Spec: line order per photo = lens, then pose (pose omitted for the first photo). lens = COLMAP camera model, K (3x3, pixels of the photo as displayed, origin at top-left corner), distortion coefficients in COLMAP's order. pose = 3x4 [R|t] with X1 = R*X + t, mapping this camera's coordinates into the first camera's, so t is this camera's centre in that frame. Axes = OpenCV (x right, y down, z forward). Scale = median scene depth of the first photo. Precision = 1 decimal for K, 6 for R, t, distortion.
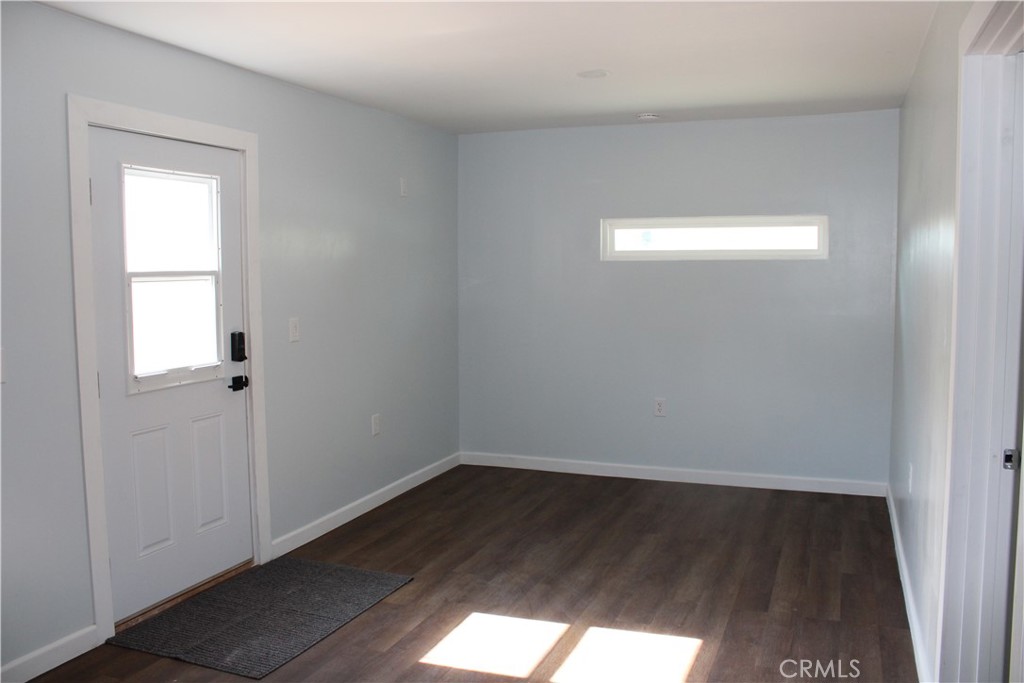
lens RADIAL K [[846.1, 0, 511.5], [0, 846.1, 332.8], [0, 0, 1]] dist [-0.166249, 0.136817]
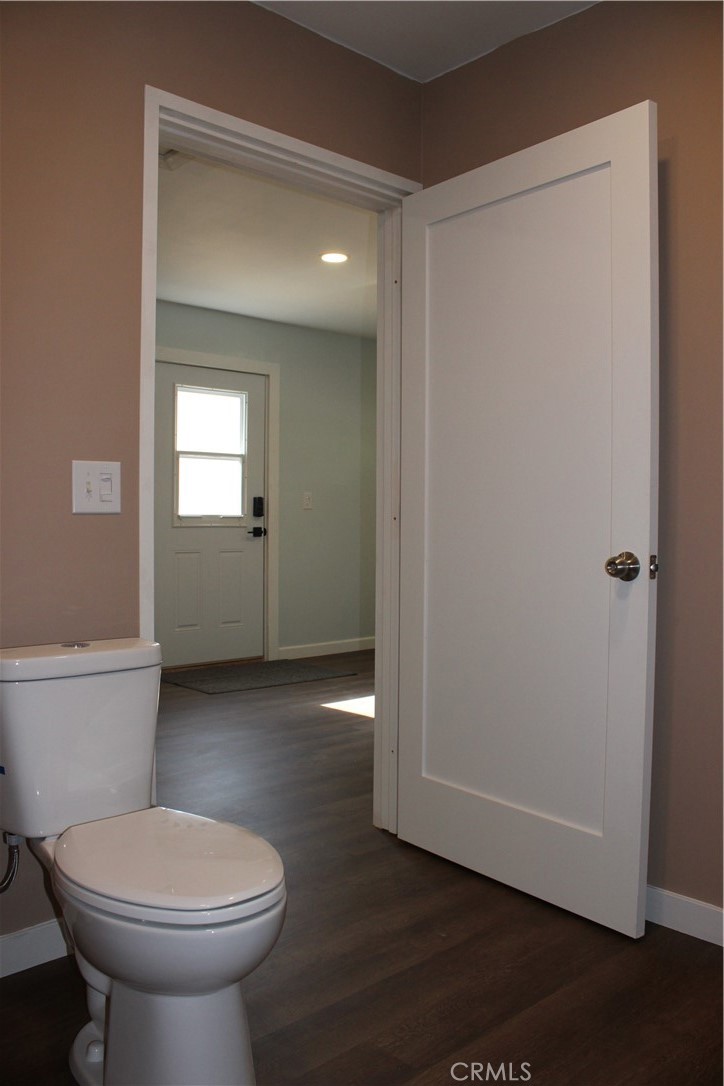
lens RADIAL K [[897.3, 0, 362.0], [0, 897.3, 543.0], [0, 0, 1]] dist [-0.166249, 0.136817]
pose [[0.902032, 0.026269, -0.430869, 0.545620], [-0.046574, 0.998243, -0.036643, 0.136192], [0.429149, 0.053120, 0.901670, -0.364695]]
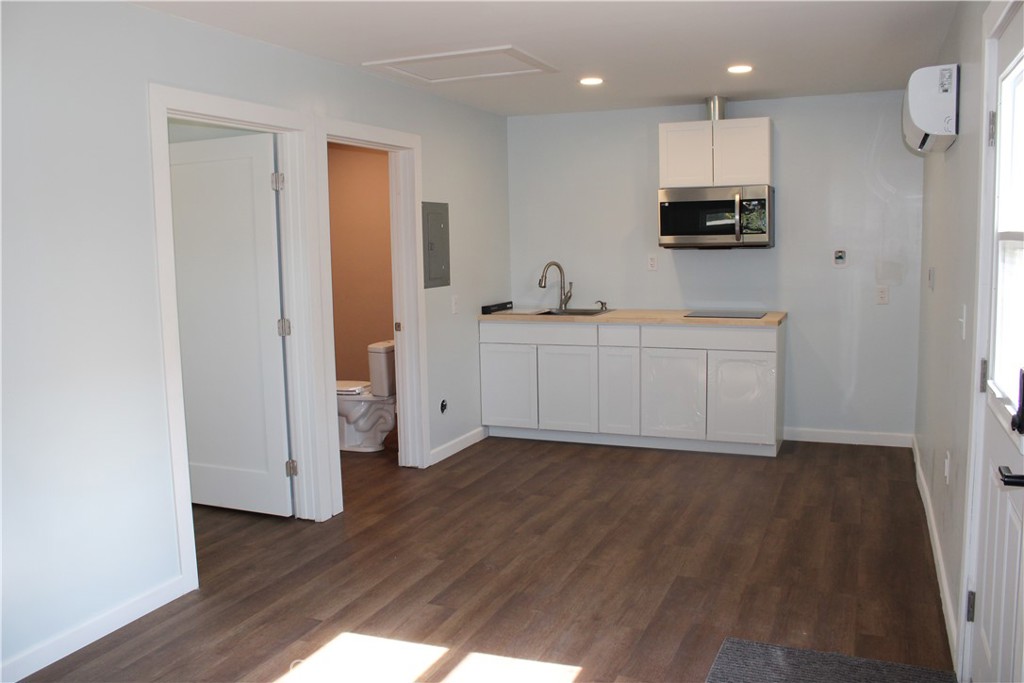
lens RADIAL K [[846.1, 0, 511.5], [0, 846.1, 332.8], [0, 0, 1]] dist [-0.166249, 0.136817]
pose [[-0.999157, 0.022668, 0.034236, -0.066866], [0.028633, 0.982273, 0.185256, -0.113615], [-0.029430, 0.186080, -0.982094, 1.495665]]
